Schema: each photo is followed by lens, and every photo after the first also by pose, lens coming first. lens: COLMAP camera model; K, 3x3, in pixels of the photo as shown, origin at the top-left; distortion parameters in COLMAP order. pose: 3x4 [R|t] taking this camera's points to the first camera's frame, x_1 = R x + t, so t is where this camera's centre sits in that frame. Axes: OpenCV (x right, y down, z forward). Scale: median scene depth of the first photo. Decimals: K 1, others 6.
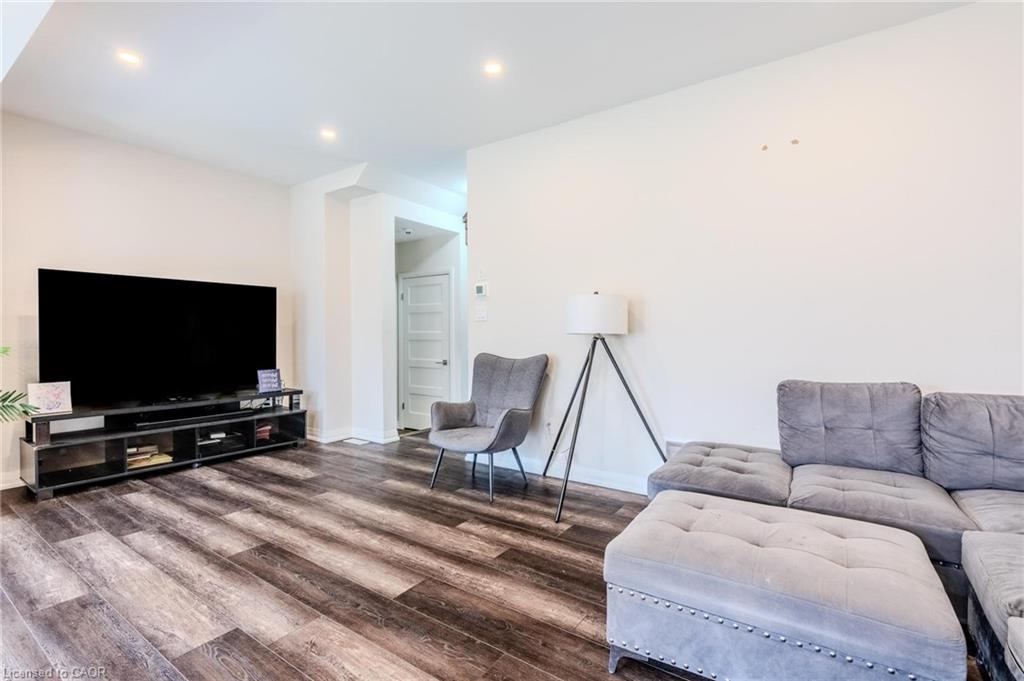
lens RADIAL K [[463.7, 0, 509.1], [0, 463.7, 335.4], [0, 0, 1]] dist [-0.006655, 0.000535]
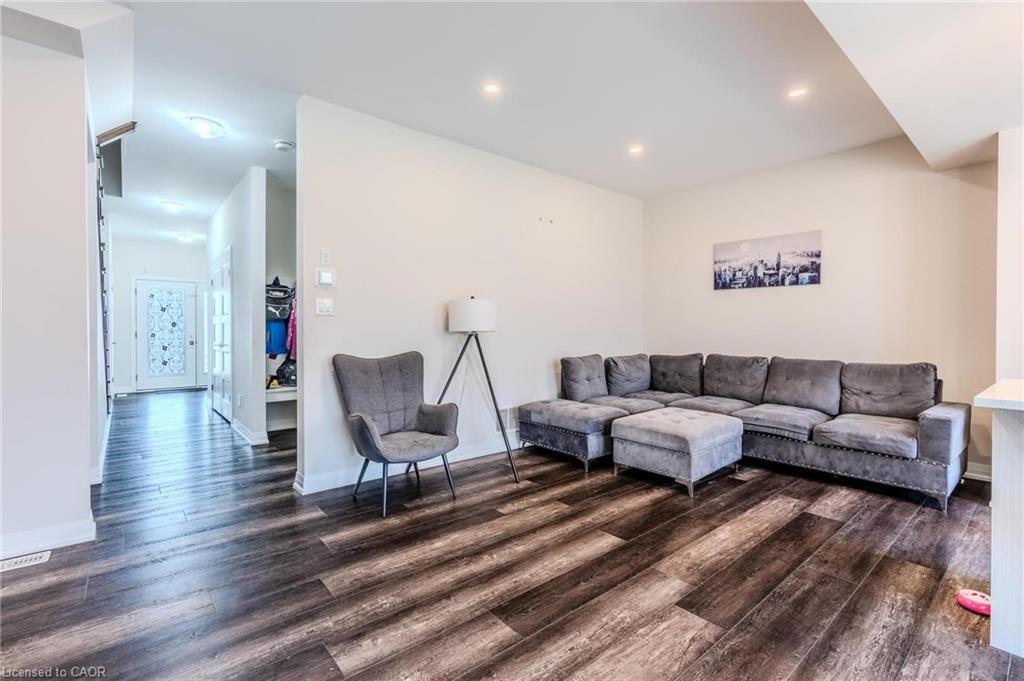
lens RADIAL K [[463.7, 0, 509.2], [0, 463.7, 340.5], [0, 0, 1]] dist [-0.006655, 0.000535]
pose [[0.266065, -0.017355, 0.963799, -1.219337], [0.001413, 0.999844, 0.017615, -0.000715], [-0.963954, -0.003325, 0.266048, 0.770350]]
